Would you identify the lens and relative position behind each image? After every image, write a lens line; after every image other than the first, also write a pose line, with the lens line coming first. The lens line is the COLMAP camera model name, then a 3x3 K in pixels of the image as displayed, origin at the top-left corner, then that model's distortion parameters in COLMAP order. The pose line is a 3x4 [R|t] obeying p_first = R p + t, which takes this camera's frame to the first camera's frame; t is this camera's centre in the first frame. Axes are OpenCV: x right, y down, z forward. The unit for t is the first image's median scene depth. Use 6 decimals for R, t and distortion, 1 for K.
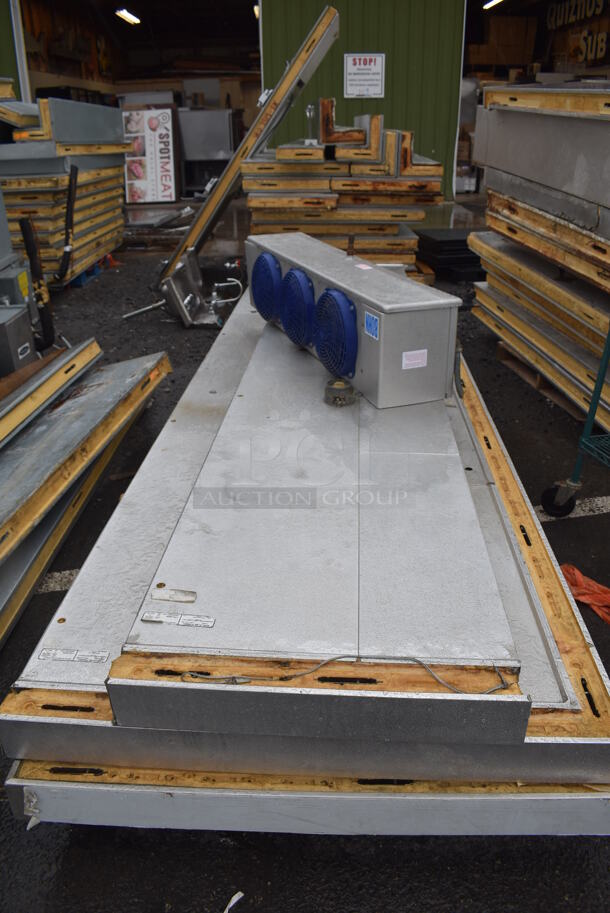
lens RADIAL K [[712.5, 0, 305.0], [0, 712.5, 456.5], [0, 0, 1]] dist [-0.096809, 0.009479]
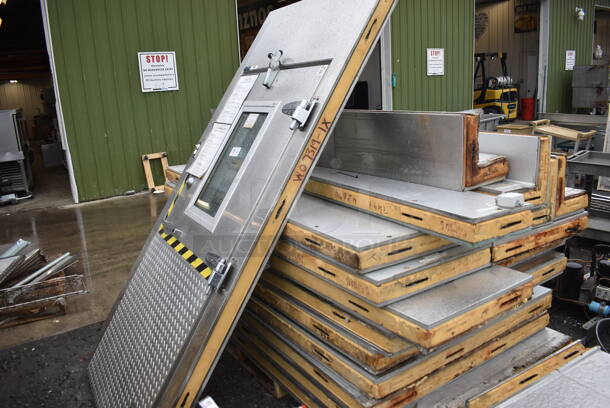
lens RADIAL K [[476.0, 0, 305.0], [0, 476.0, 204.0], [0, 0, 1]] dist [-0.096809, 0.009479]
pose [[0.835201, -0.167794, 0.523722, -0.282432], [0.278257, 0.950357, -0.139265, -0.403659], [-0.474355, 0.262044, 0.840429, 0.712612]]
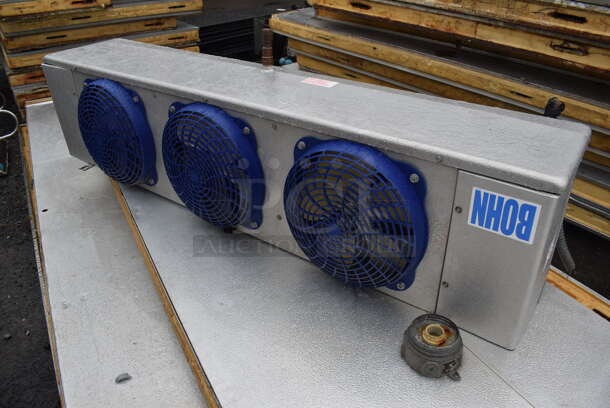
lens RADIAL K [[476.0, 0, 305.0], [0, 476.0, 204.0], [0, 0, 1]] dist [-0.096809, 0.009479]
pose [[0.839236, -0.278868, 0.466814, -0.082603], [0.246056, 0.960318, 0.131322, -0.131890], [-0.484911, 0.004652, 0.874551, 0.385610]]
